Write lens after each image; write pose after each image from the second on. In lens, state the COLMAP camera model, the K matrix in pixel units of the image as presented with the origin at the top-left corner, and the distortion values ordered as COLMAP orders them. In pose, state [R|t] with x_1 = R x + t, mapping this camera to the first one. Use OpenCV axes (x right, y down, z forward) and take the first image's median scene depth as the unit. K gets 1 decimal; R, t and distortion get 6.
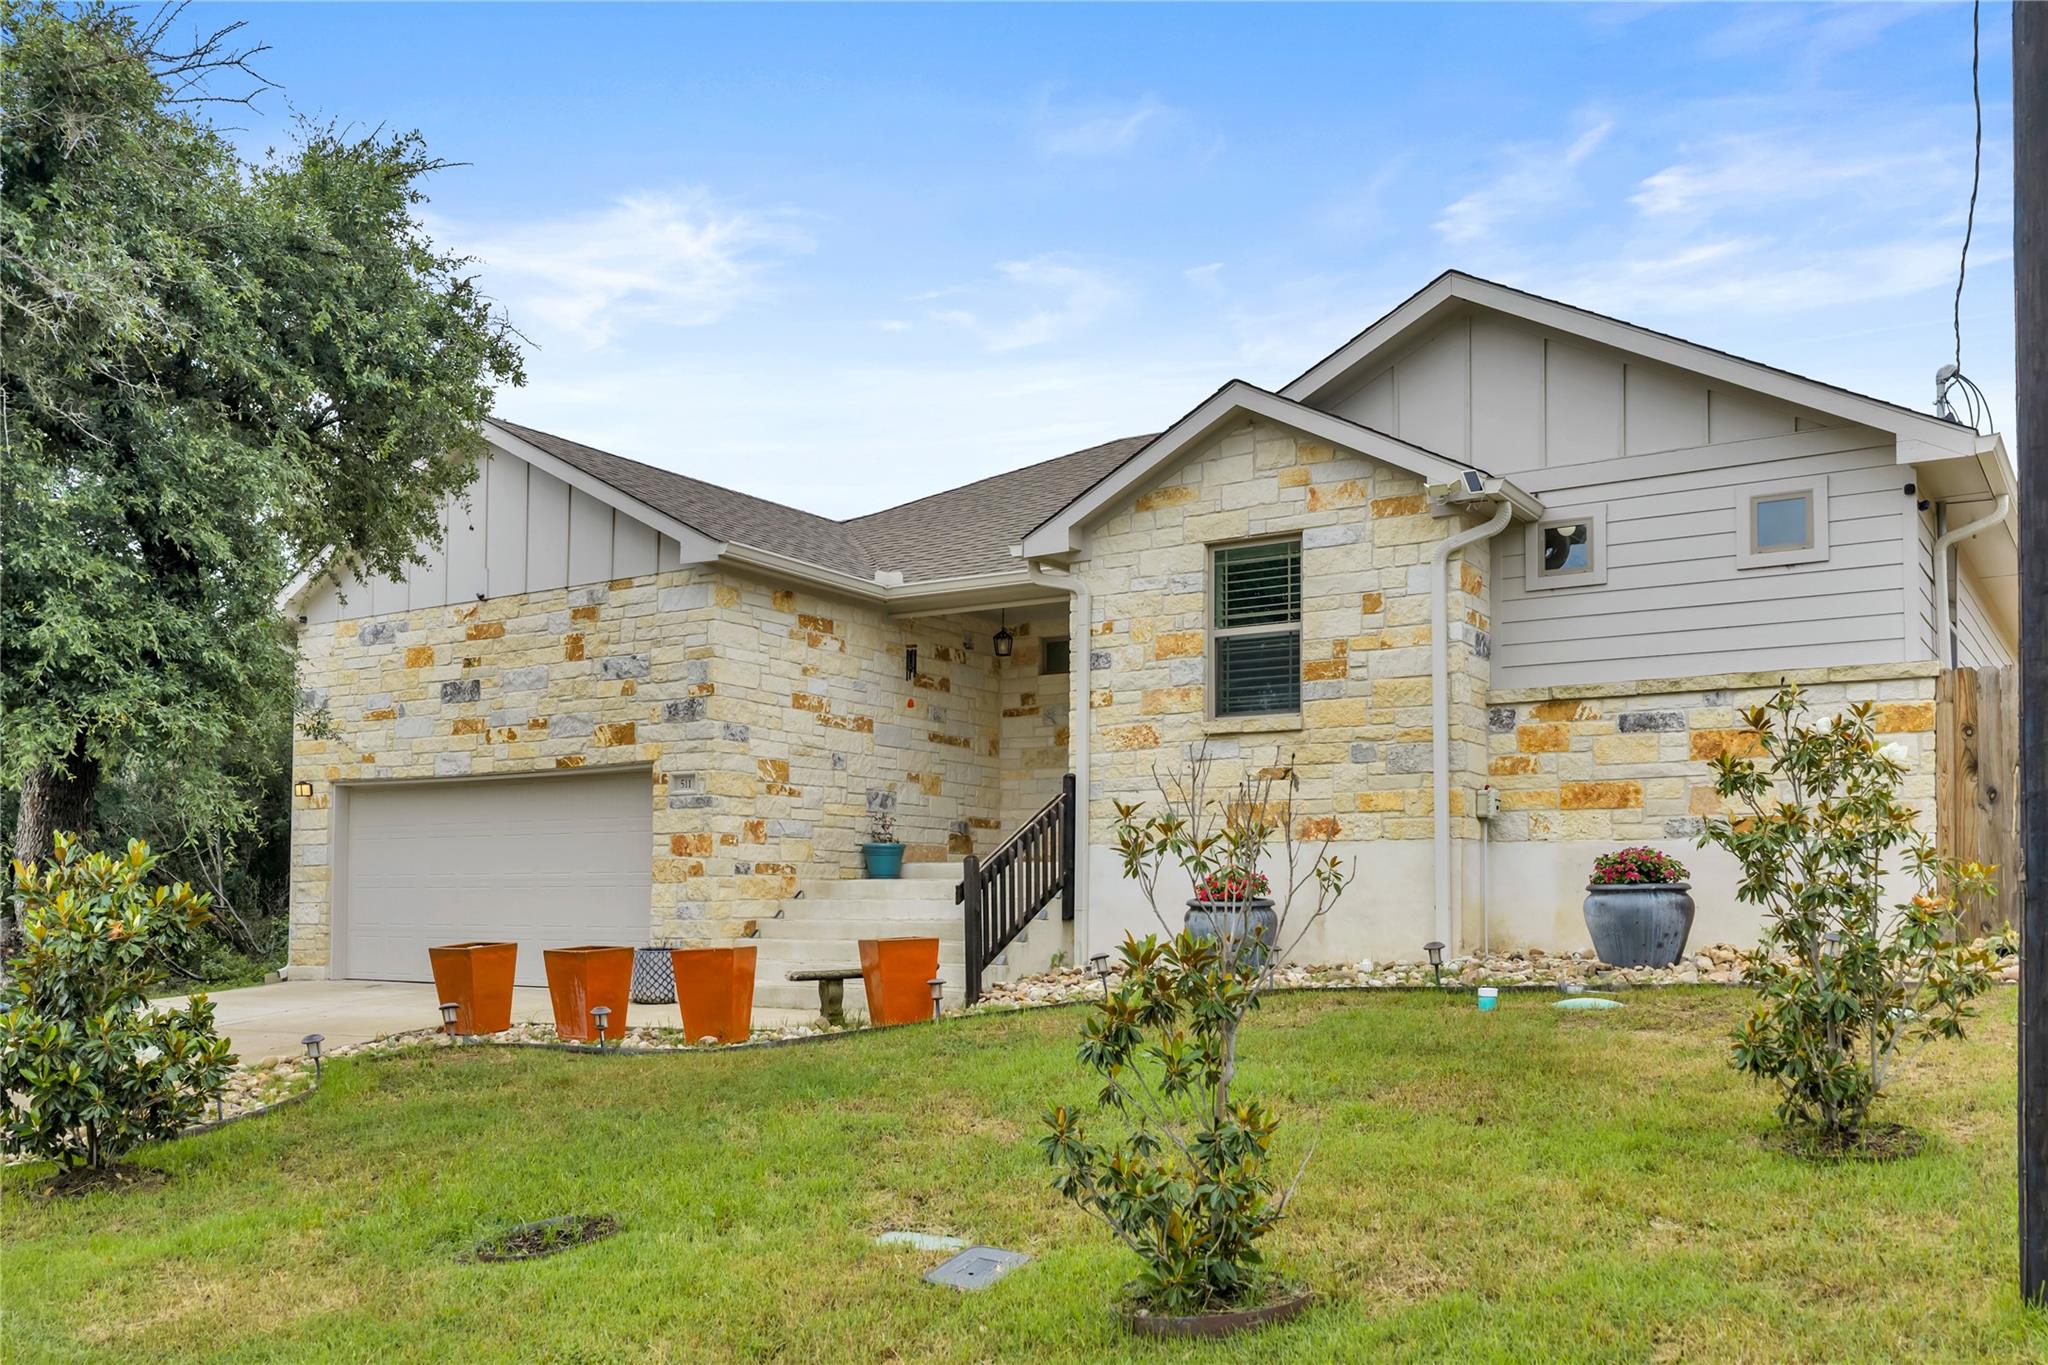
lens RADIAL K [[1756.5, 0, 1096.0], [0, 1756.5, 800.6], [0, 0, 1]] dist [0.018042, -0.026730]
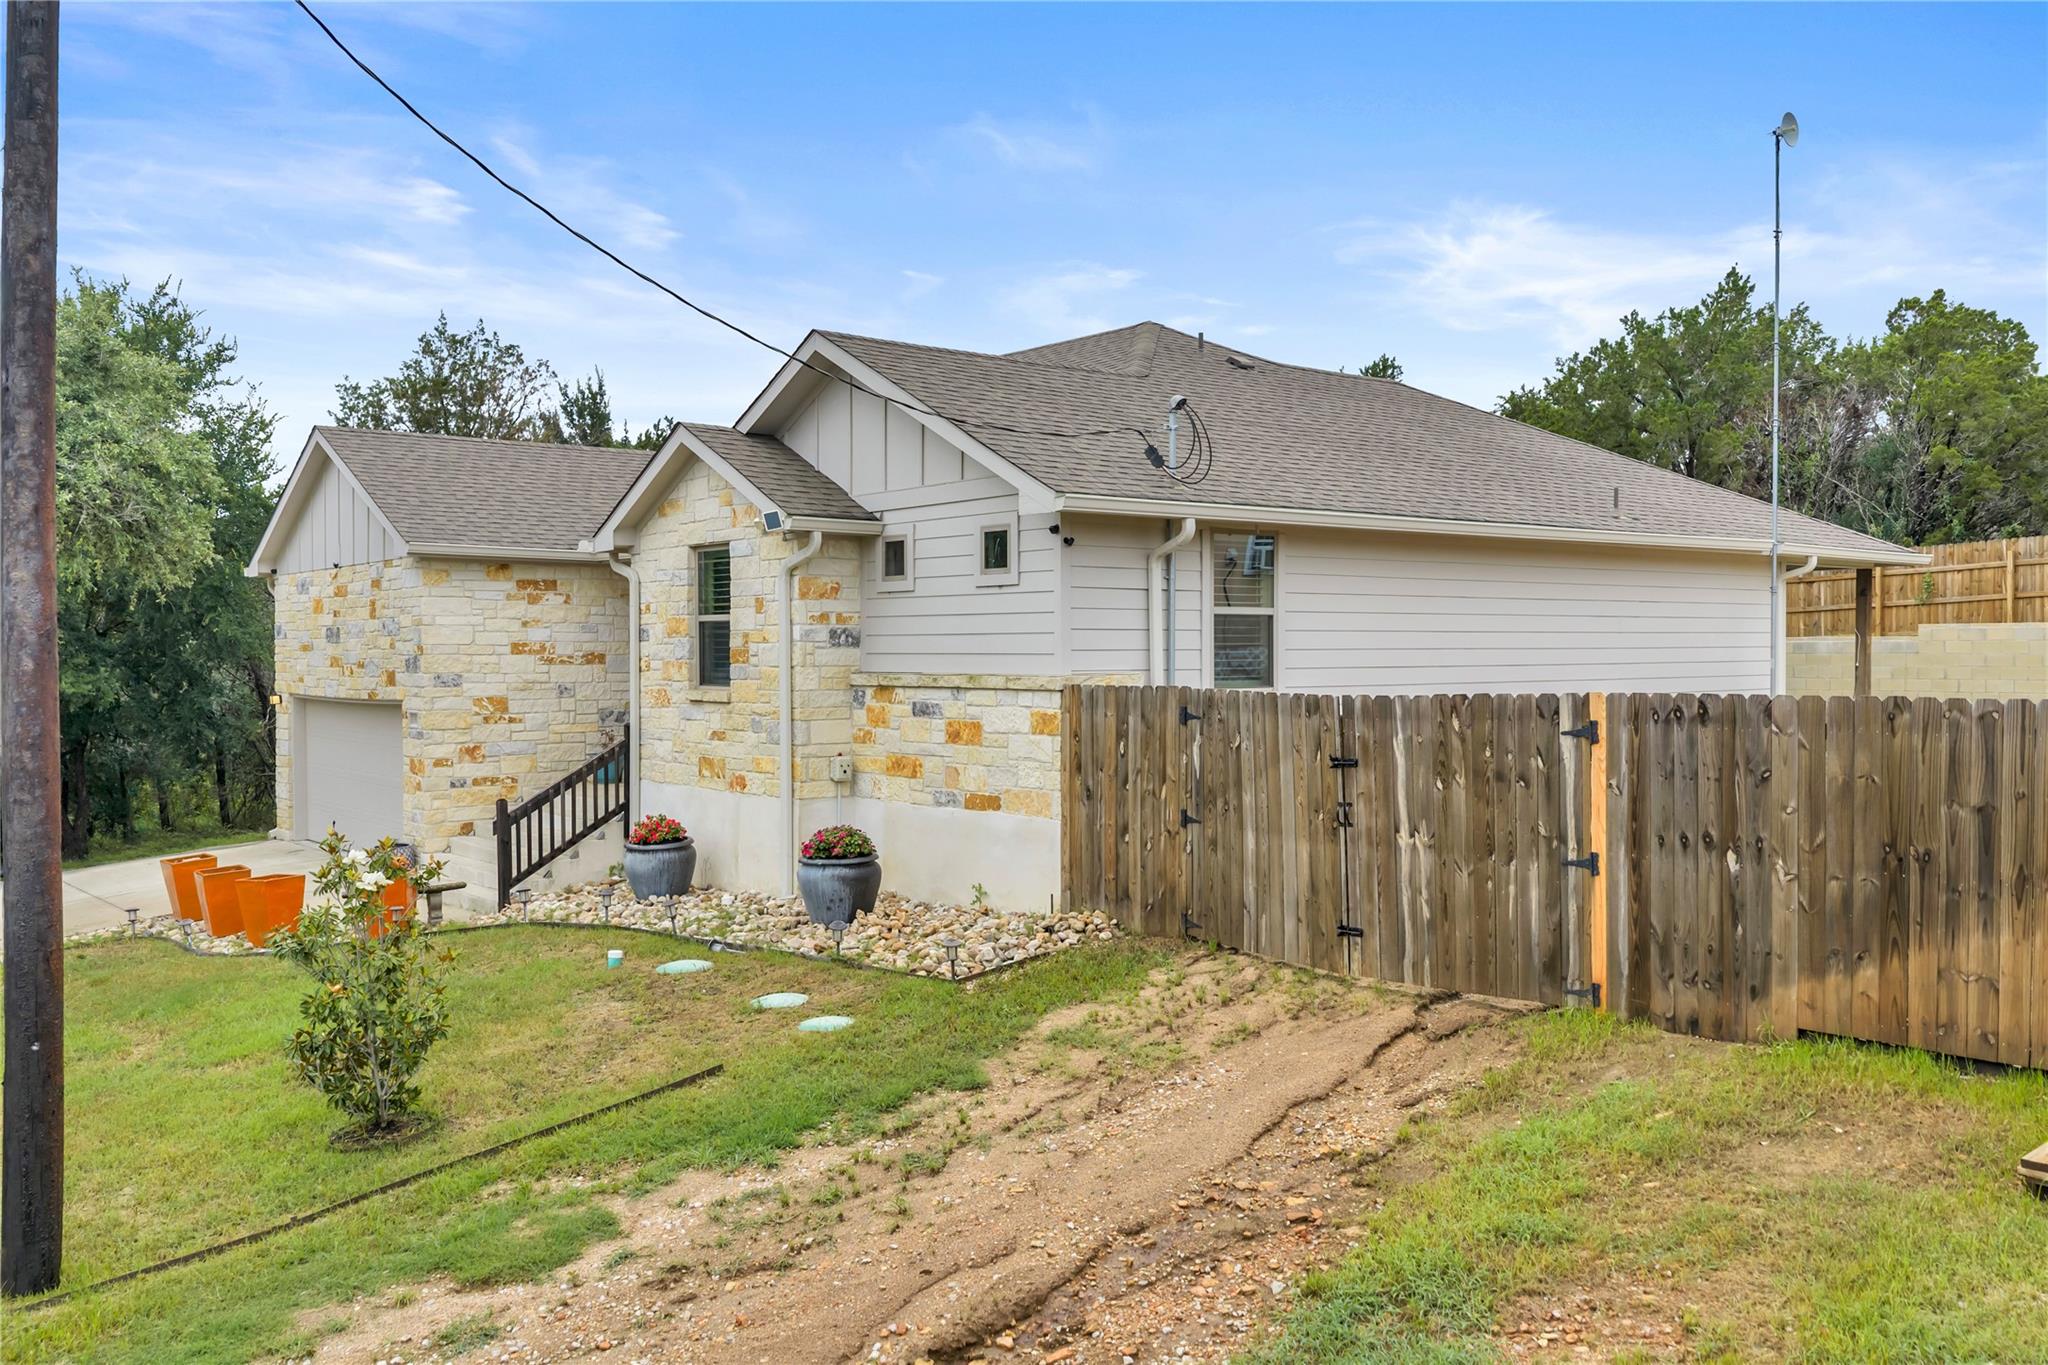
lens RADIAL K [[1756.5, 0, 1011.0], [0, 1756.5, 651.3], [0, 0, 1]] dist [0.018042, -0.026730]
pose [[0.945758, -0.007081, -0.324796, 0.627654], [0.026196, 0.998169, 0.054517, -0.122674], [0.323816, -0.060069, 0.944211, -0.103032]]
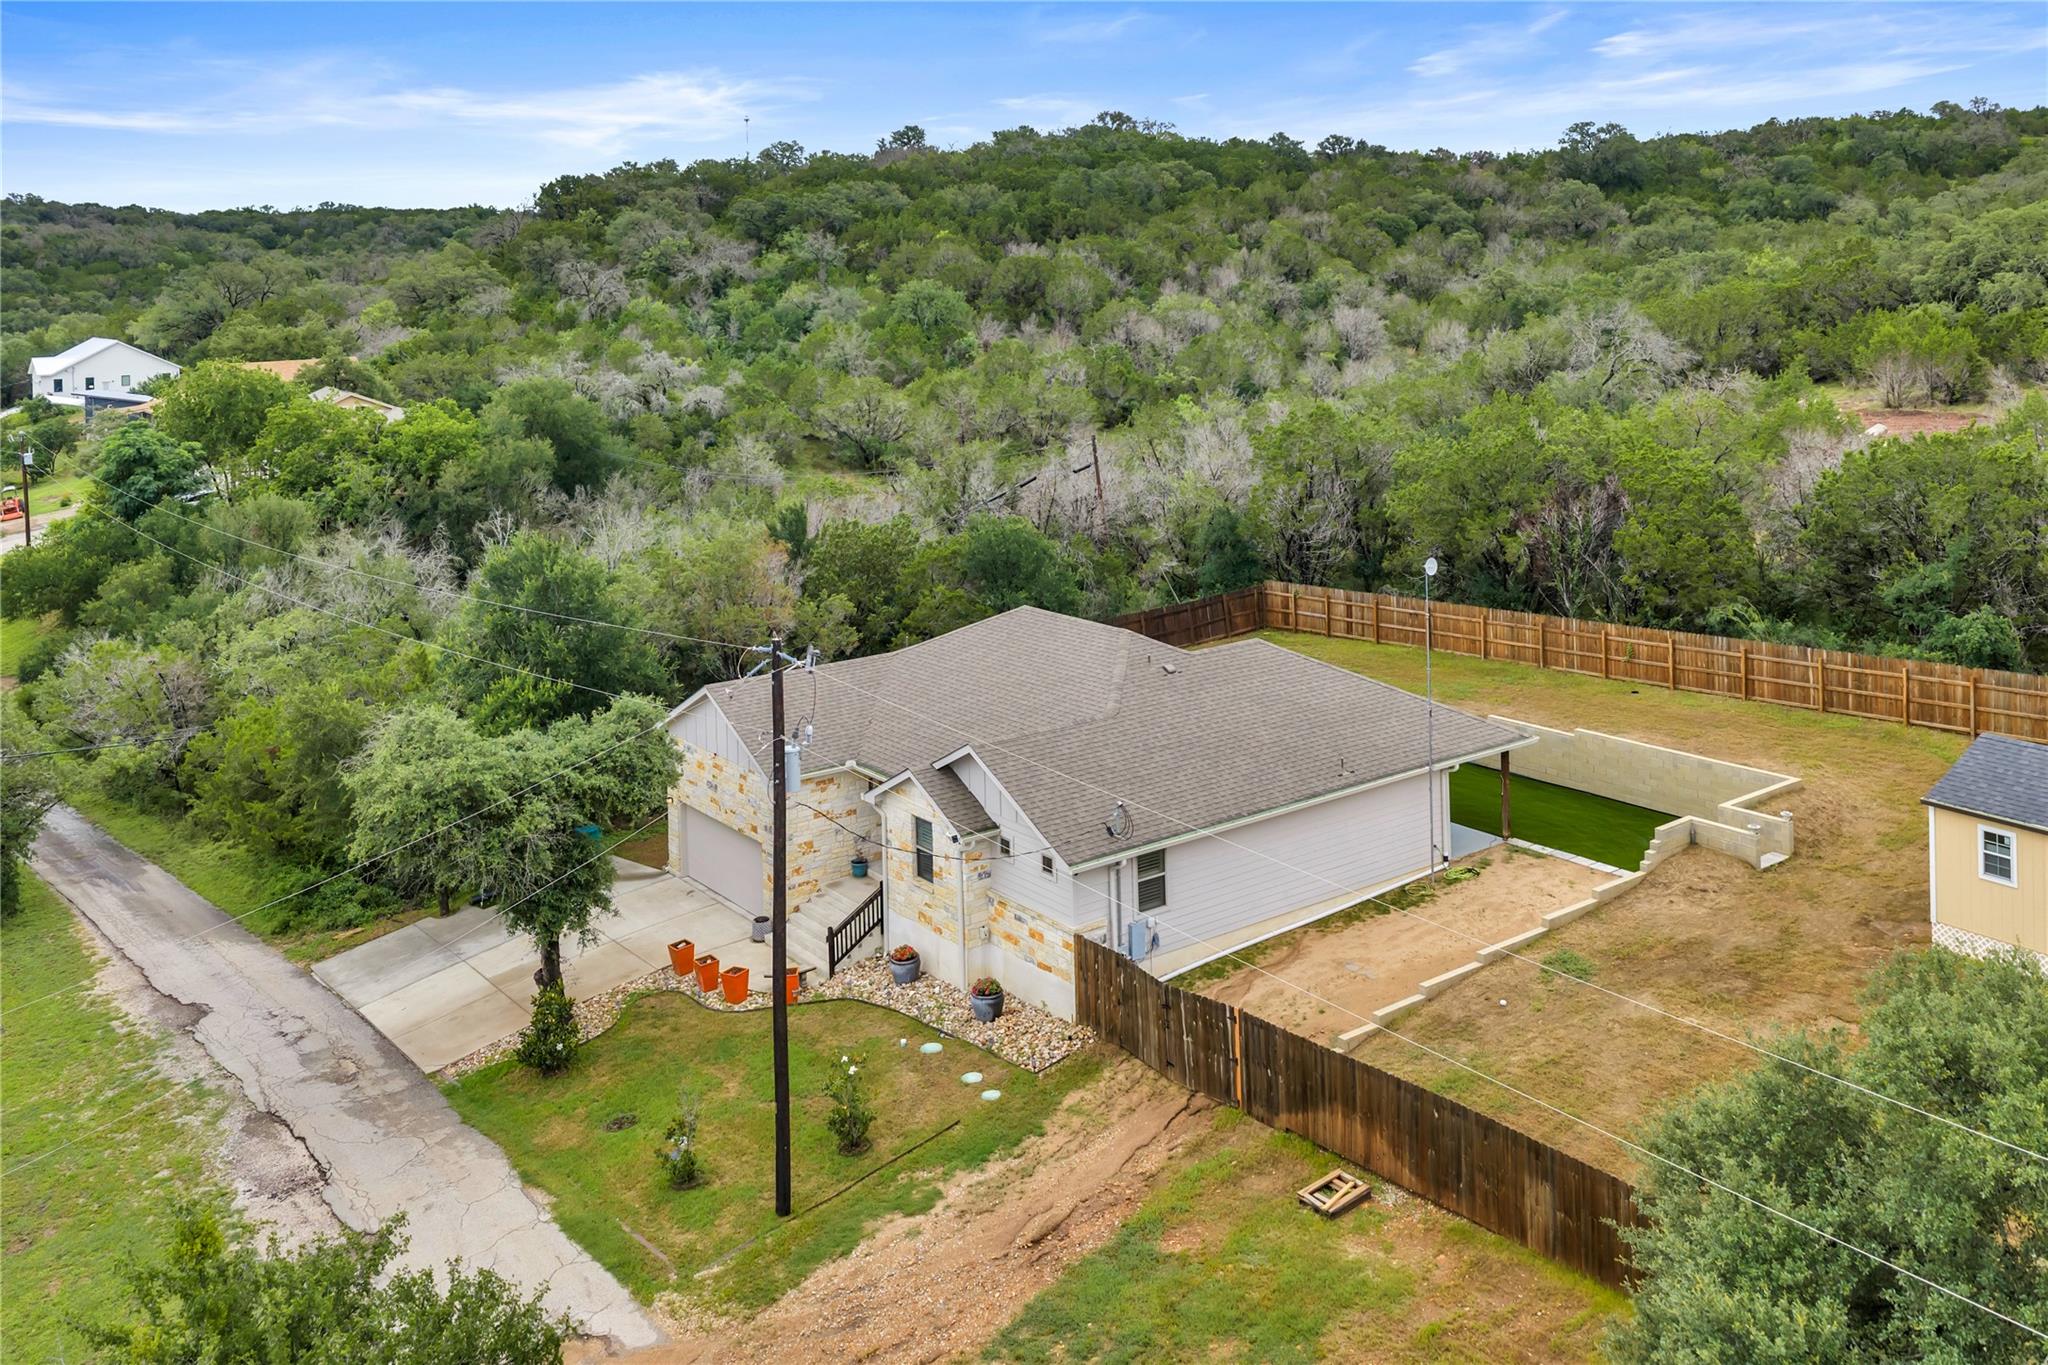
lens RADIAL K [[1756.5, 0, 1026.2], [0, 1756.5, 297.7], [0, 0, 1]] dist [0.018042, -0.026730]
pose [[0.934679, -0.025064, -0.354608, 1.140111], [0.046609, 0.997541, 0.052346, -1.010304], [0.352424, -0.065454, 0.933549, -1.368098]]
